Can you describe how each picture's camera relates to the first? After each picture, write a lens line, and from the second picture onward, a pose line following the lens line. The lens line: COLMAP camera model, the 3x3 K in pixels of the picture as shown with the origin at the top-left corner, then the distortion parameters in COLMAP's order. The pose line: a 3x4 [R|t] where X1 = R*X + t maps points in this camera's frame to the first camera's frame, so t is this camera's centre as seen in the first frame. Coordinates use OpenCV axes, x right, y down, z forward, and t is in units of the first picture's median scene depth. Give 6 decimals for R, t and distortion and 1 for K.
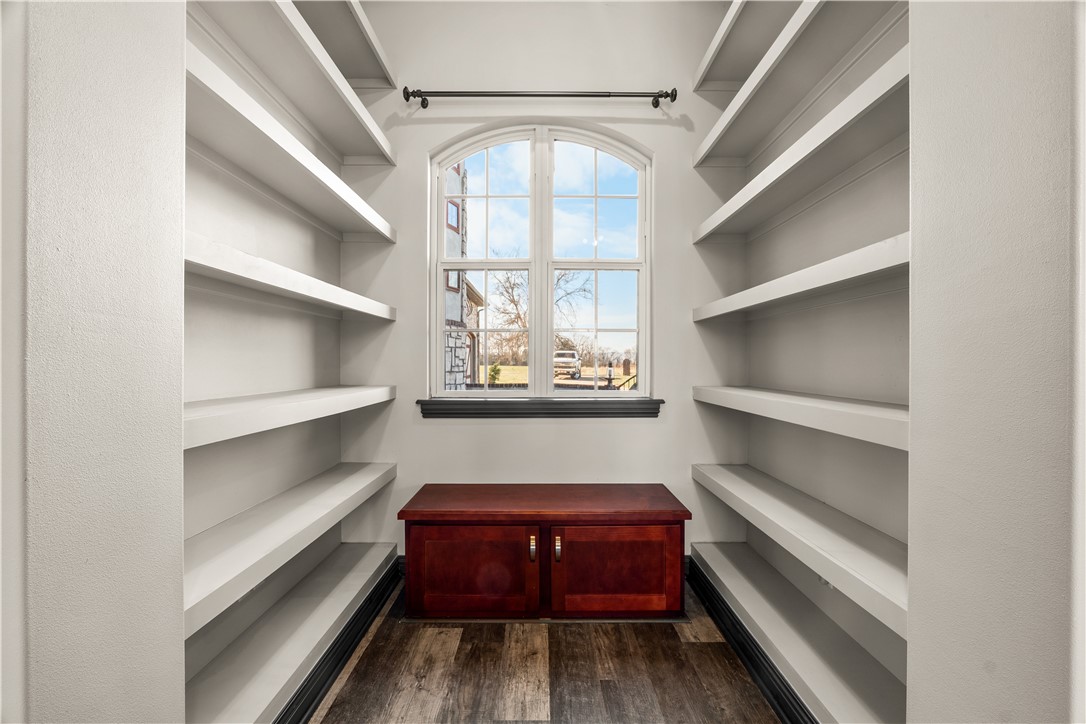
lens RADIAL K [[504.7, 0, 543.1], [0, 504.7, 361.6], [0, 0, 1]] dist [-0.013196, 0.001045]
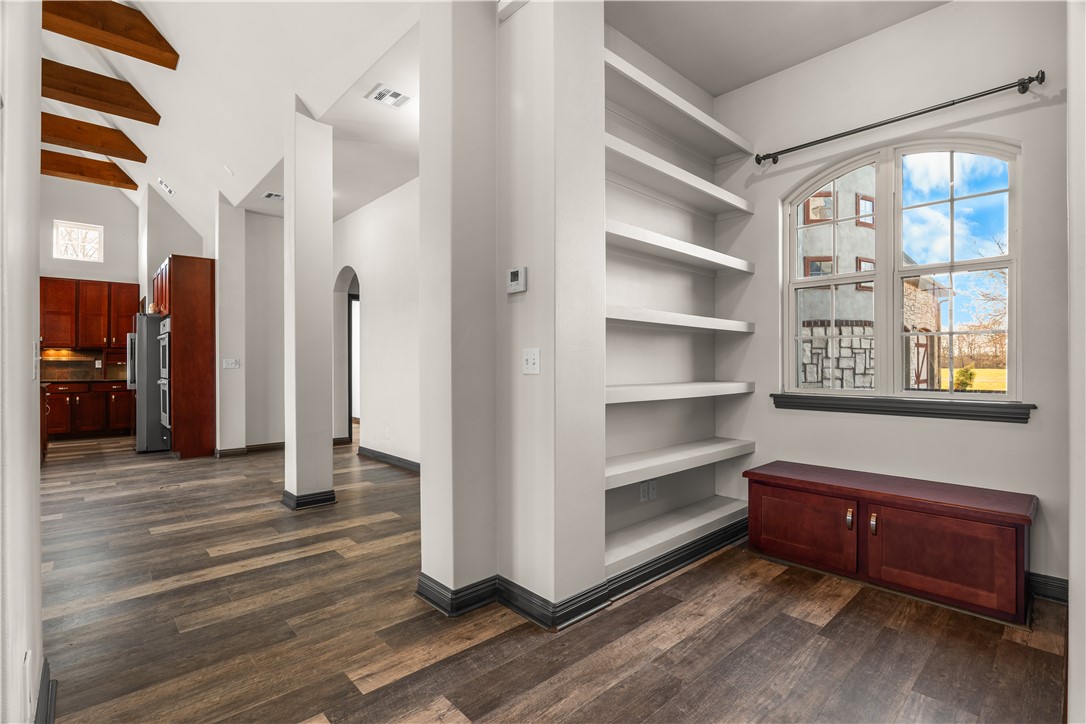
lens RADIAL K [[504.7, 0, 541.0], [0, 504.7, 358.2], [0, 0, 1]] dist [-0.013196, 0.001045]
pose [[0.673933, -0.006808, -0.738761, 0.363343], [-0.000837, 0.999950, -0.009978, -0.000819], [0.738792, 0.007343, 0.673894, -0.350354]]
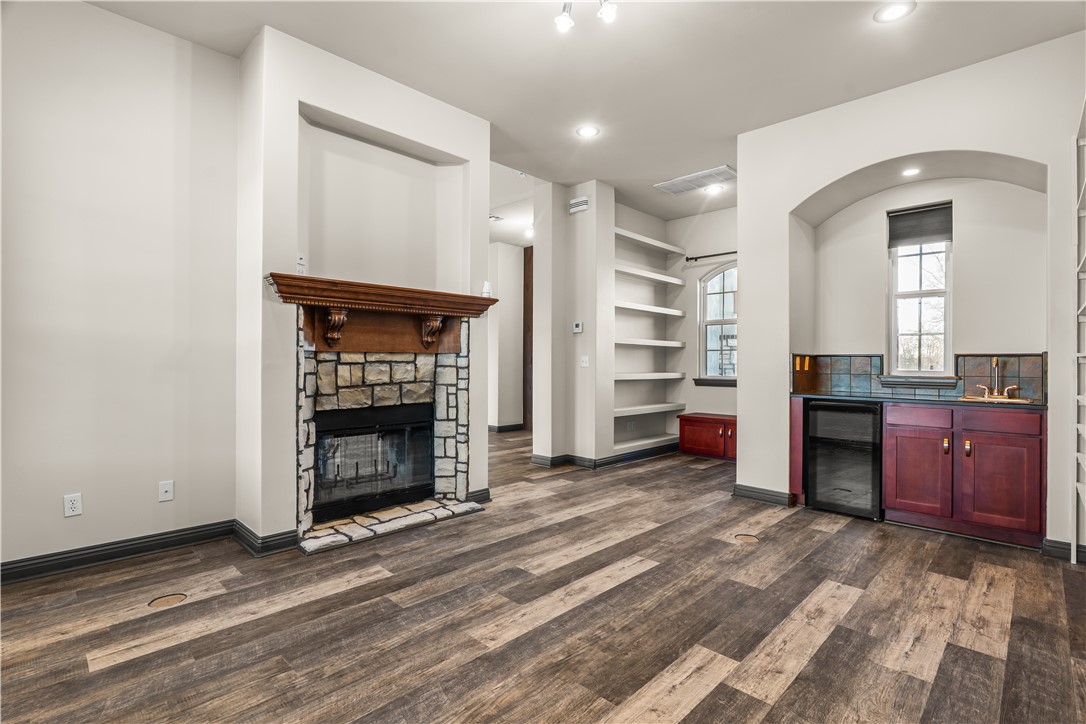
lens RADIAL K [[504.7, 0, 541.6], [0, 504.7, 359.6], [0, 0, 1]] dist [-0.013196, 0.001045]
pose [[0.709018, 0.001115, -0.705190, 1.193637], [-0.006460, 0.999967, -0.004915, -0.001231], [0.705161, 0.008040, 0.709002, -1.591685]]
